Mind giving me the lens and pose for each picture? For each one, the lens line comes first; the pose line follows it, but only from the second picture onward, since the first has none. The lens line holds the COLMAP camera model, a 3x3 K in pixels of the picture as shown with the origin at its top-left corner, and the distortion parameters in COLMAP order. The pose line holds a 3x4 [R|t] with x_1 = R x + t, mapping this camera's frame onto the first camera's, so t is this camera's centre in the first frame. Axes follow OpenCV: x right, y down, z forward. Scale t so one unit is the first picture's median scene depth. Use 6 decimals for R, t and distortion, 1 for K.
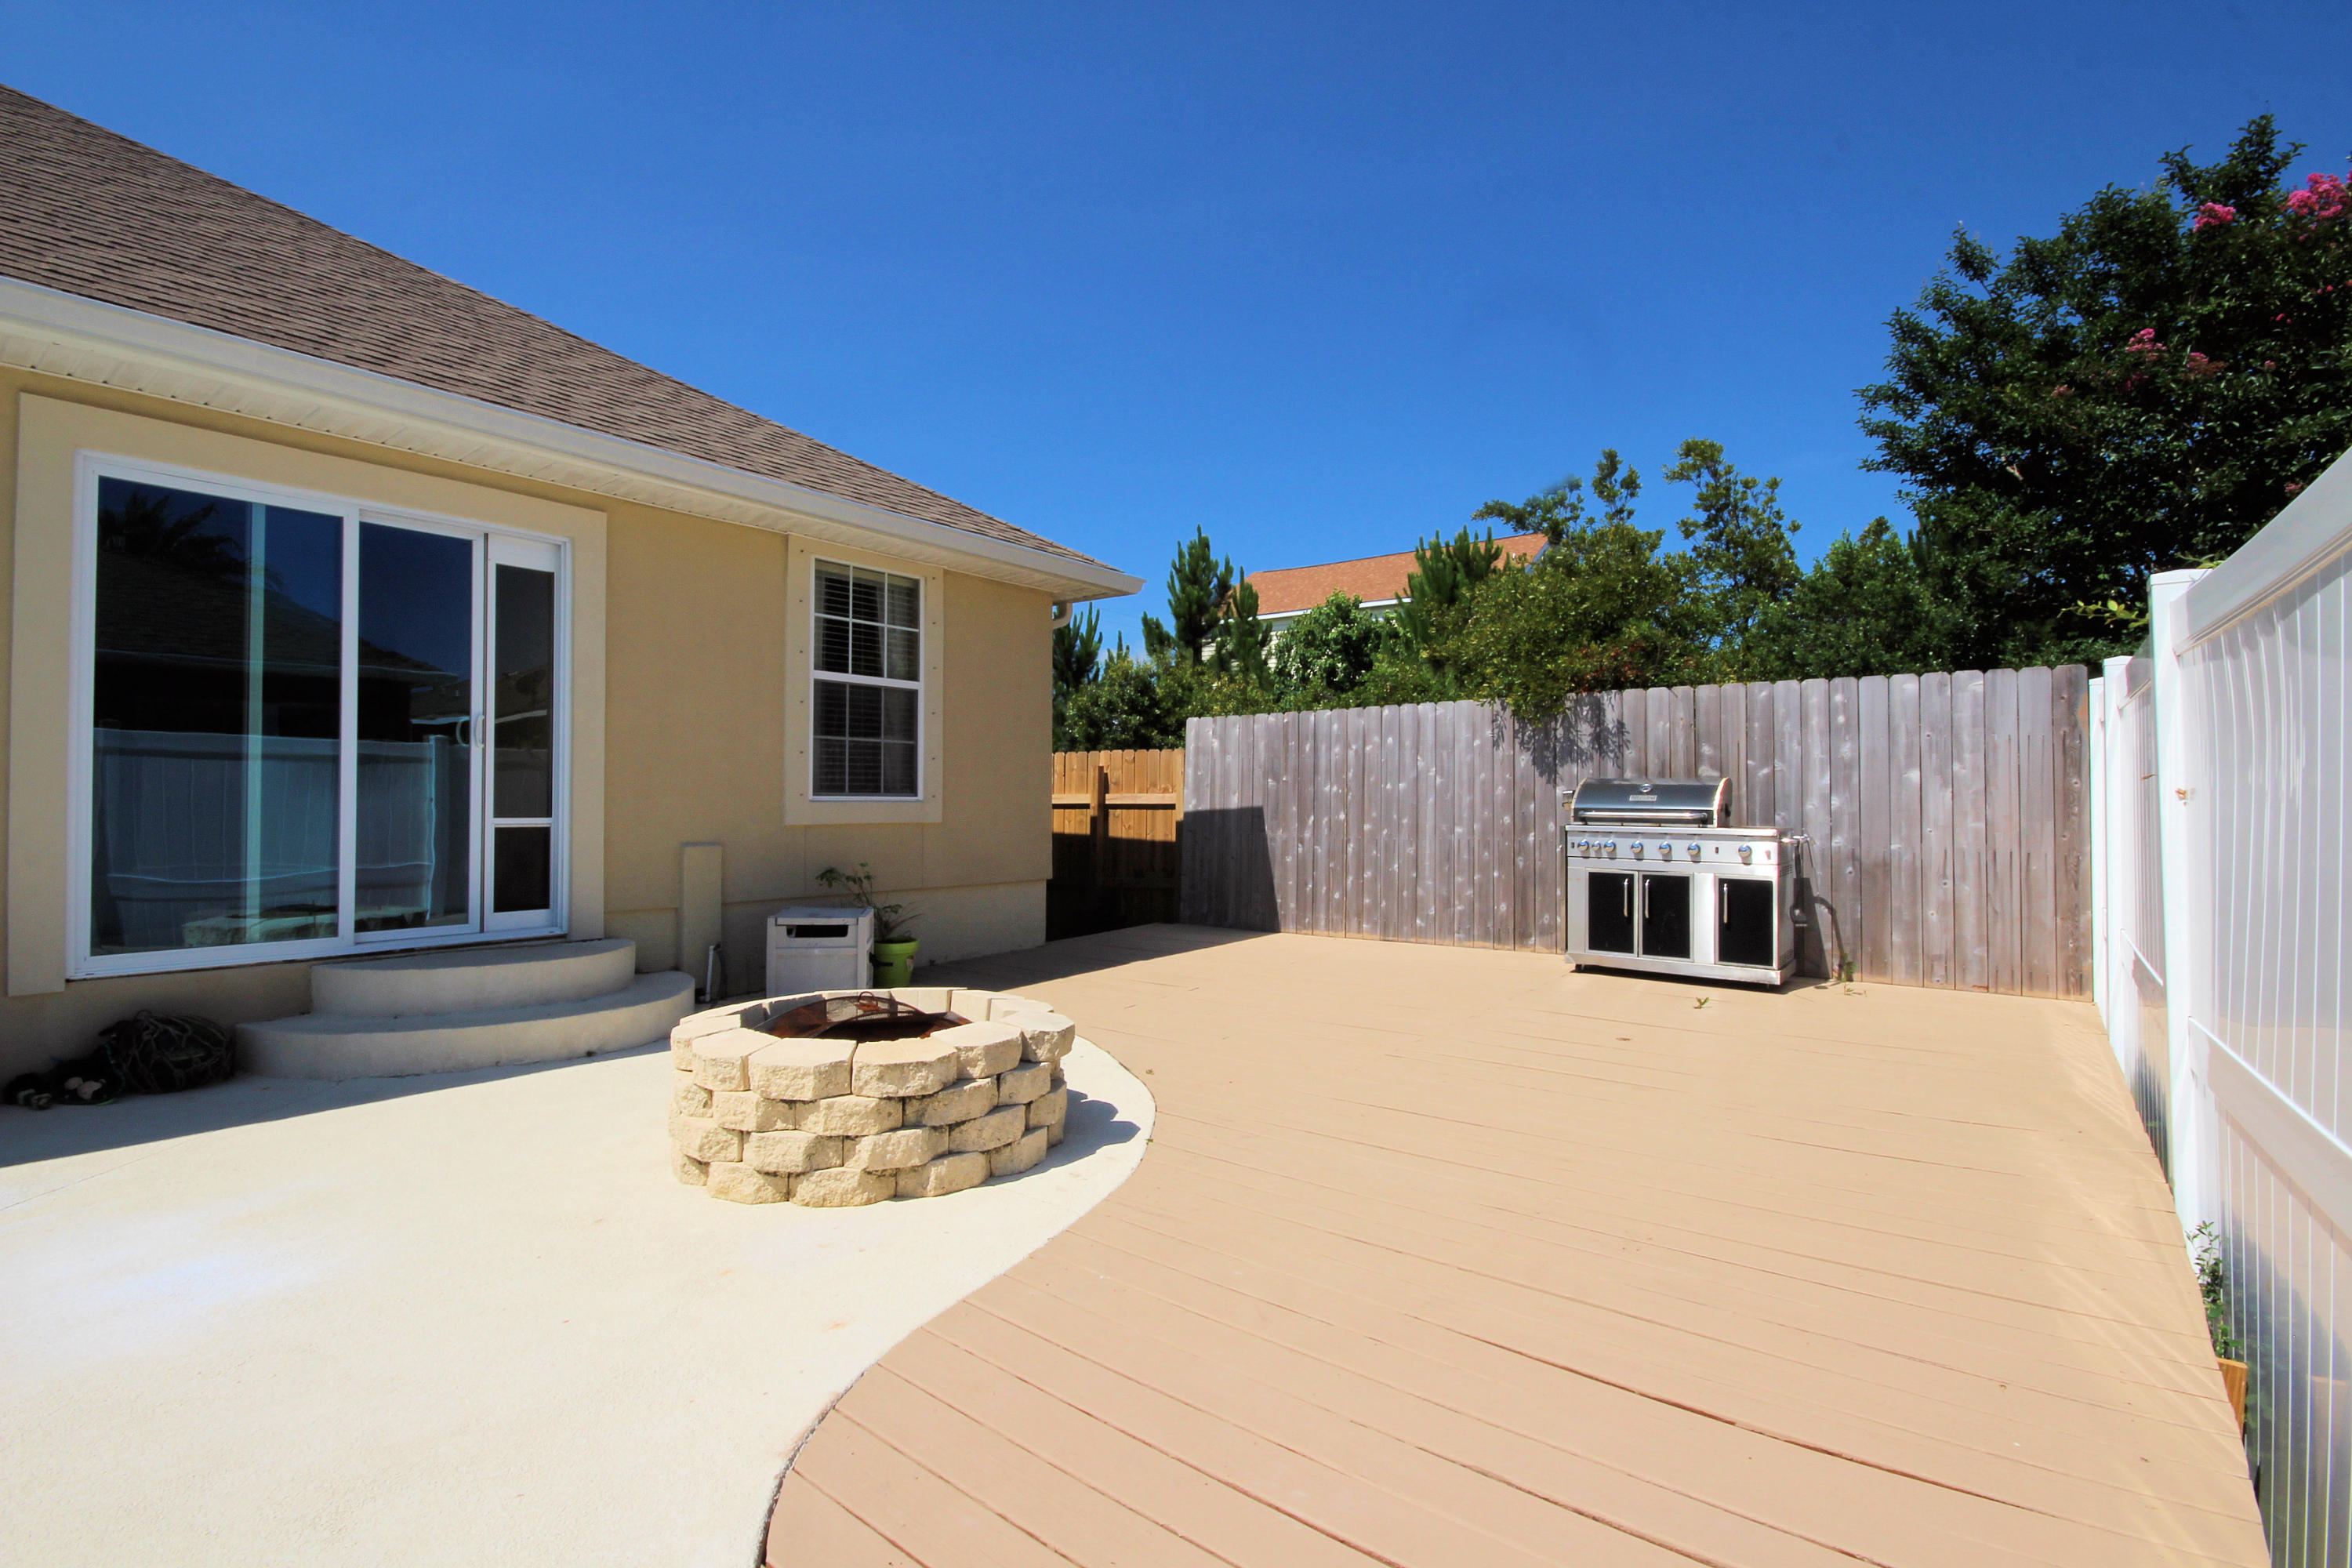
lens RADIAL K [[1086.4, 0, 1191.6], [0, 1086.4, 784.6], [0, 0, 1]] dist [-0.005168, 0.000593]
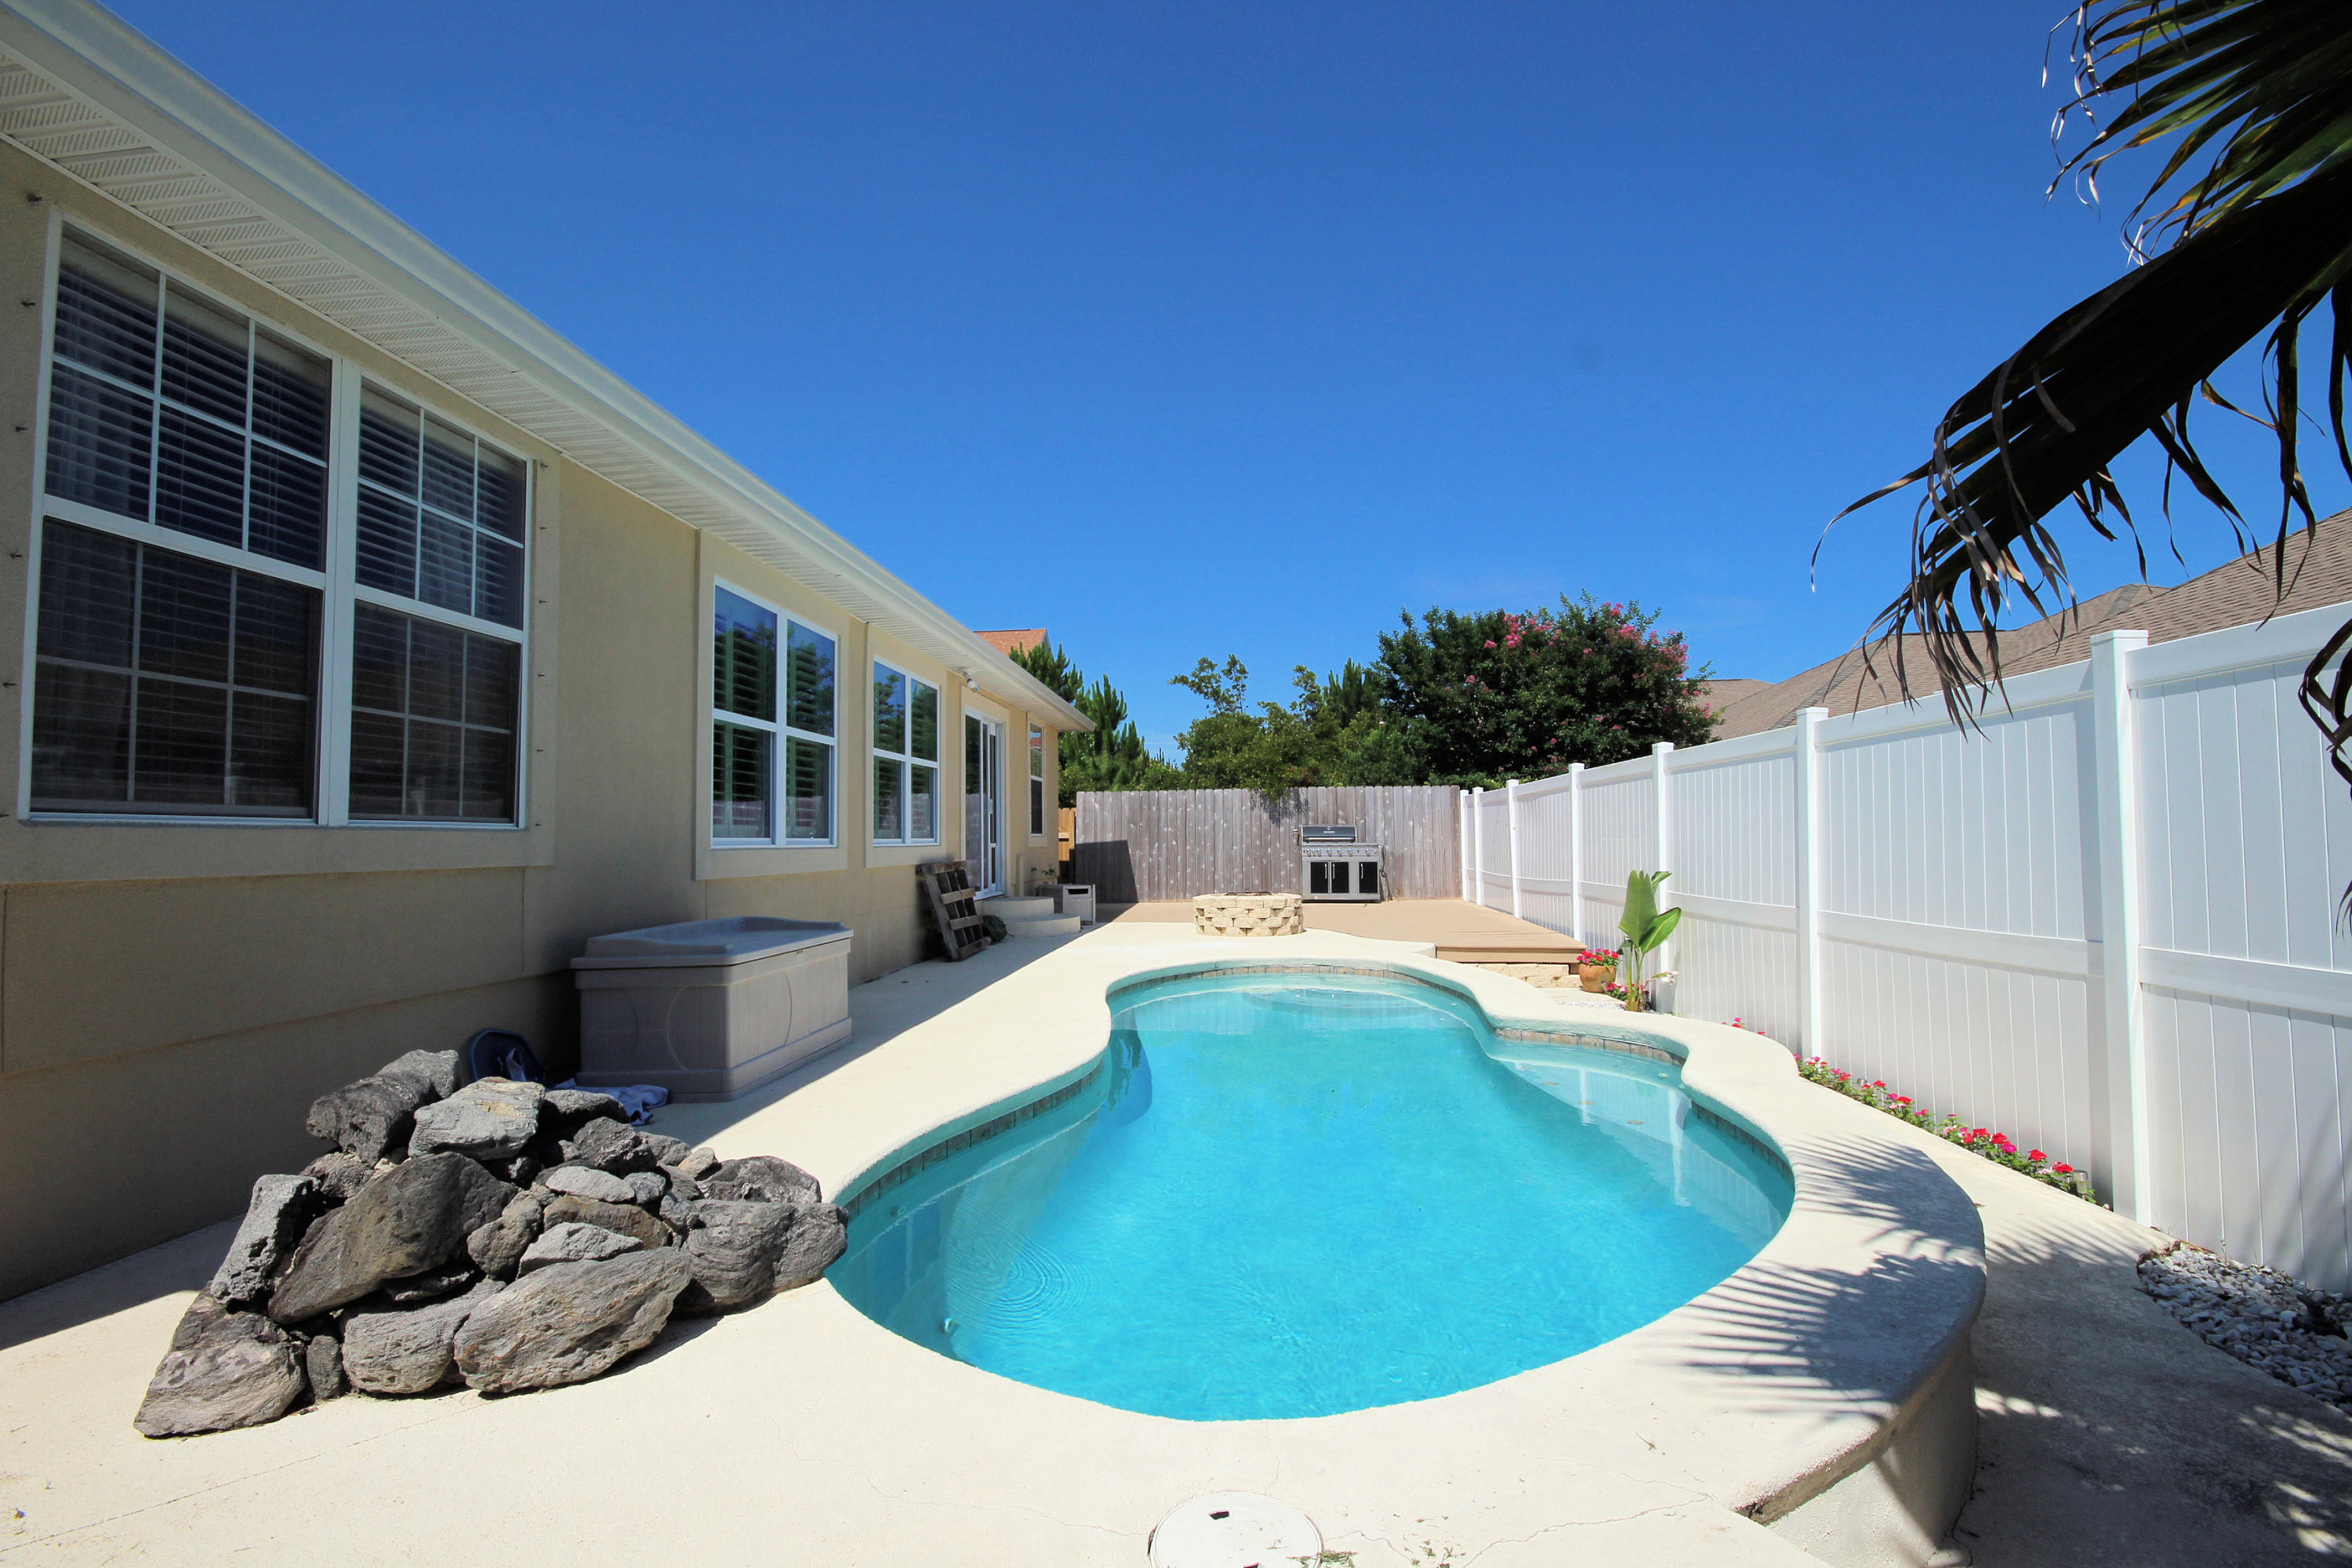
lens RADIAL K [[1098.1, 0, 1195.8], [0, 1098.1, 781.4], [0, 0, 1]] dist [-0.004315, -0.000169]
pose [[0.832629, 0.018543, 0.553520, -1.228682], [0.004236, 0.999197, -0.039844, -0.004766], [-0.553815, 0.035520, 0.831882, -0.938828]]
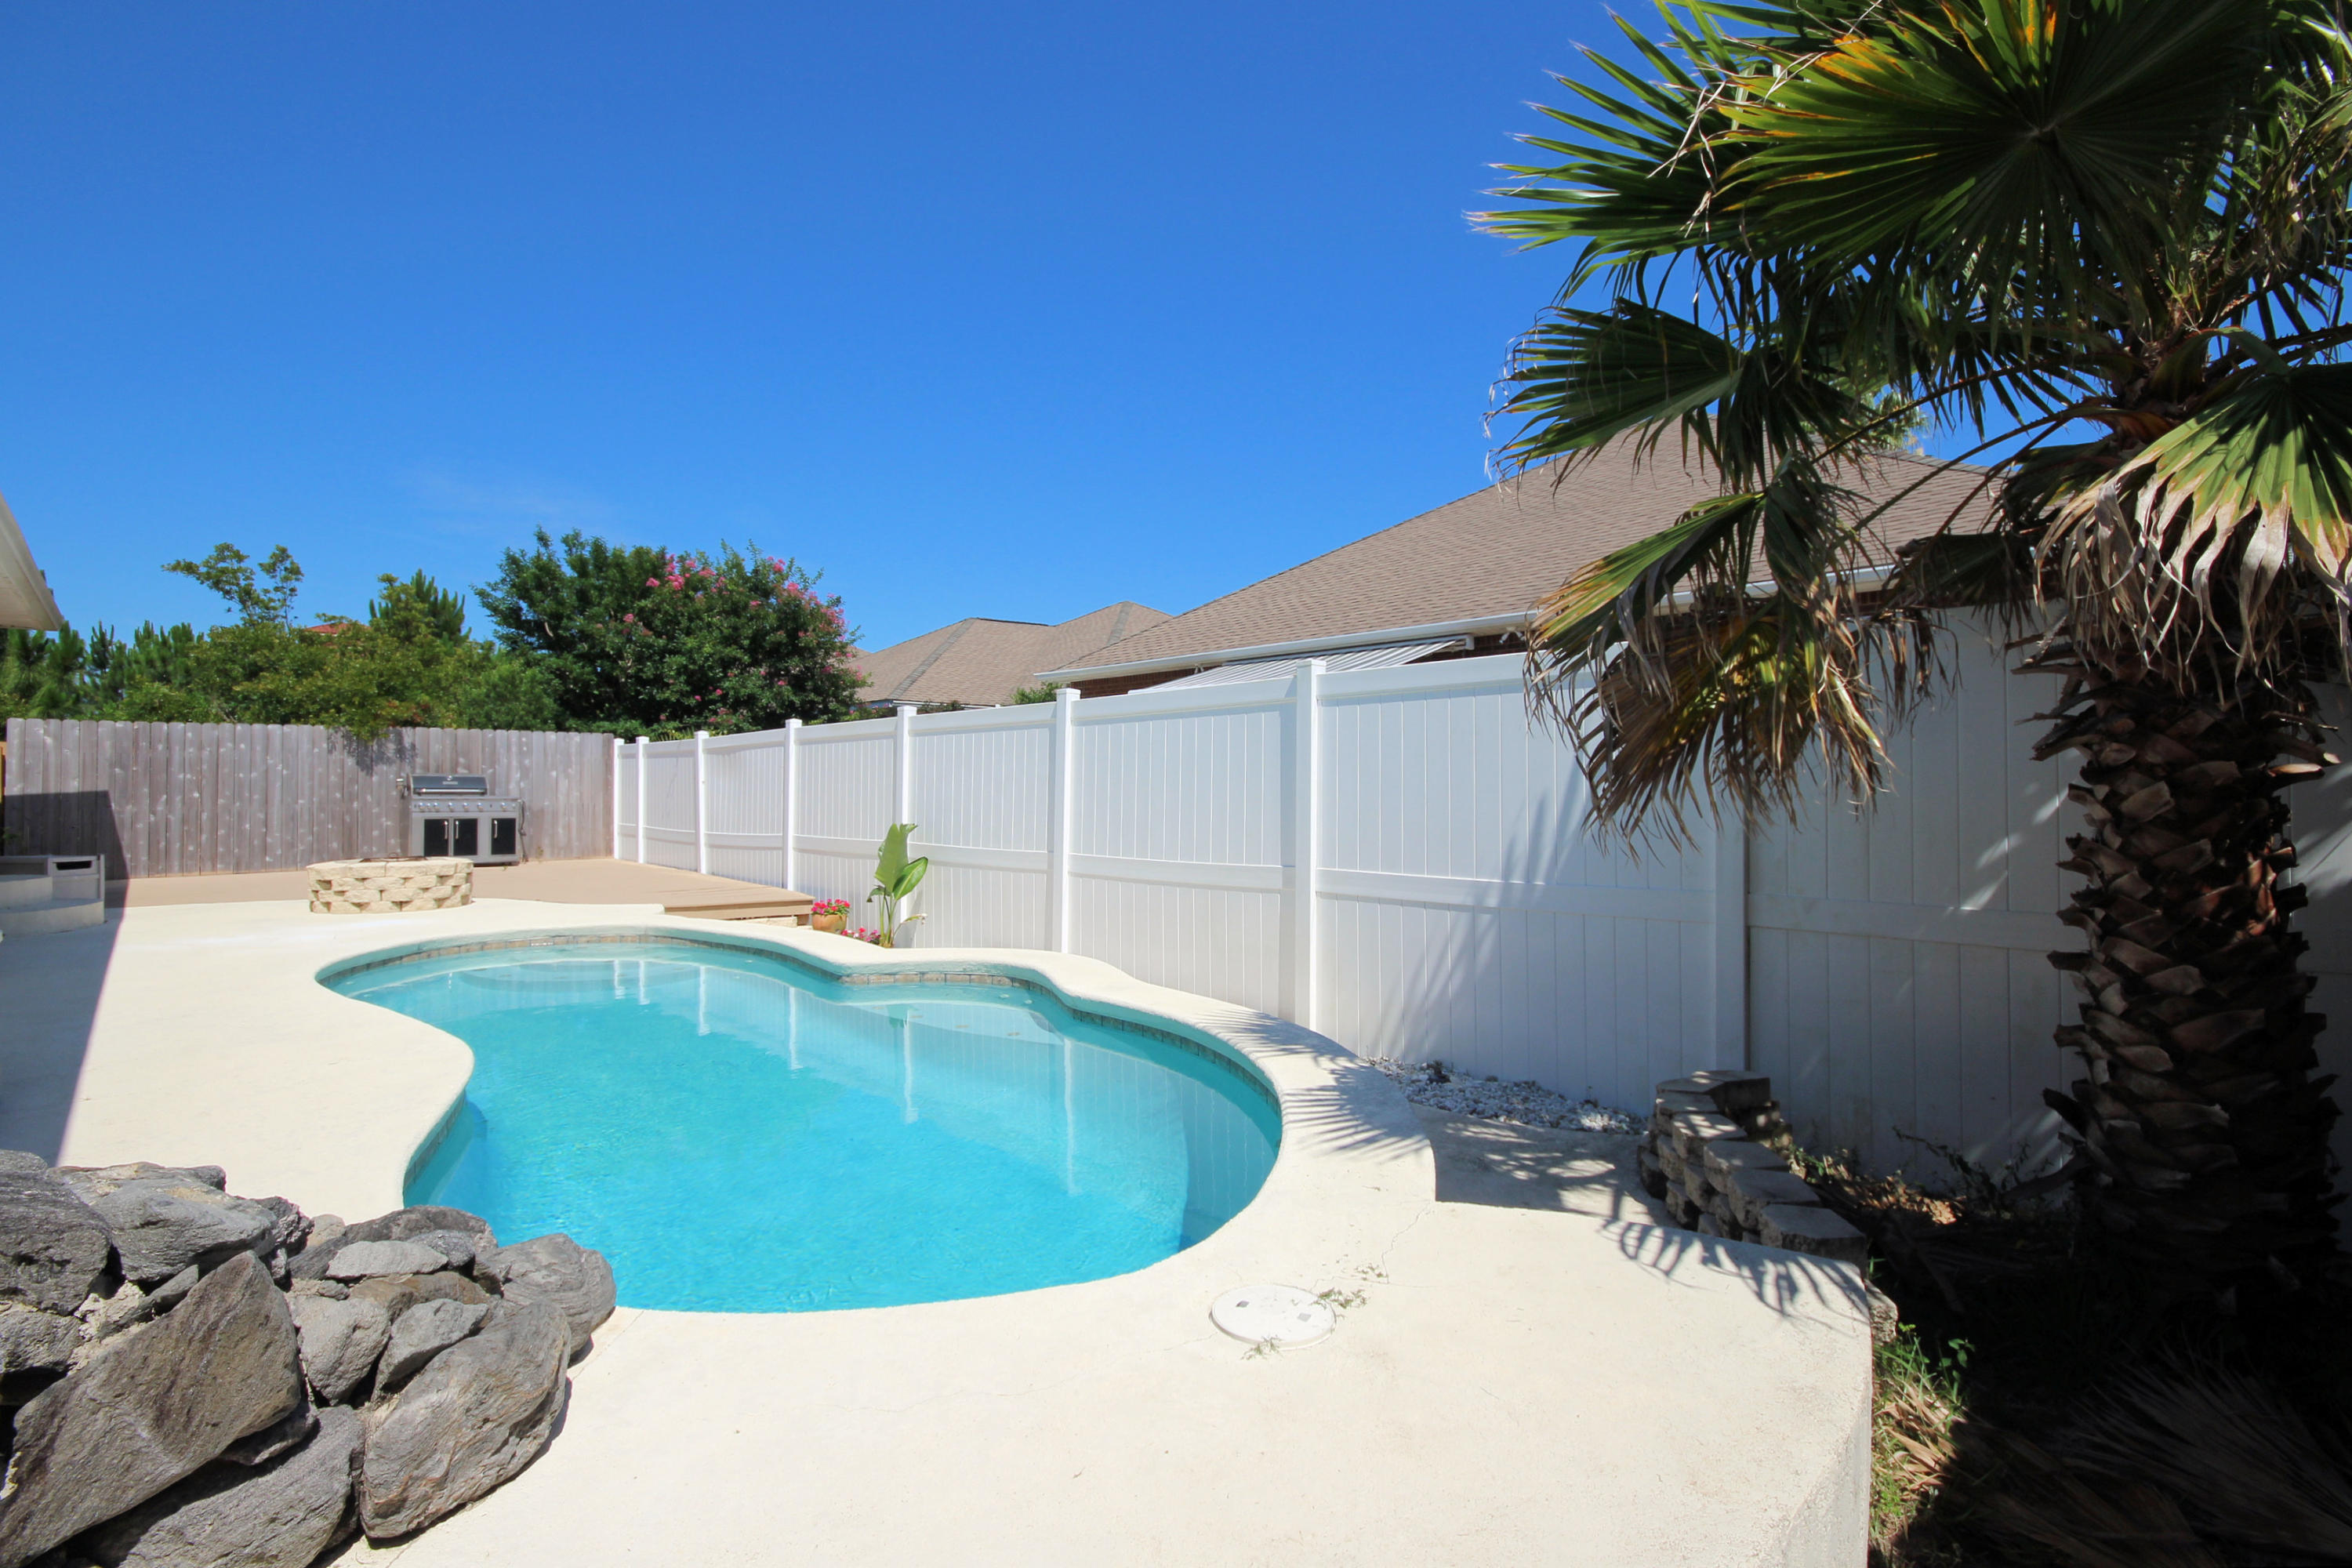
lens RADIAL K [[1118.7, 0, 1168.4], [0, 1118.7, 779.2], [0, 0, 1]] dist [0.021050, -0.015474]
pose [[0.193811, 0.003882, 0.981031, -1.419796], [-0.012033, 0.999926, -0.001580, -0.007787], [-0.980965, -0.011498, 0.193844, -0.773599]]
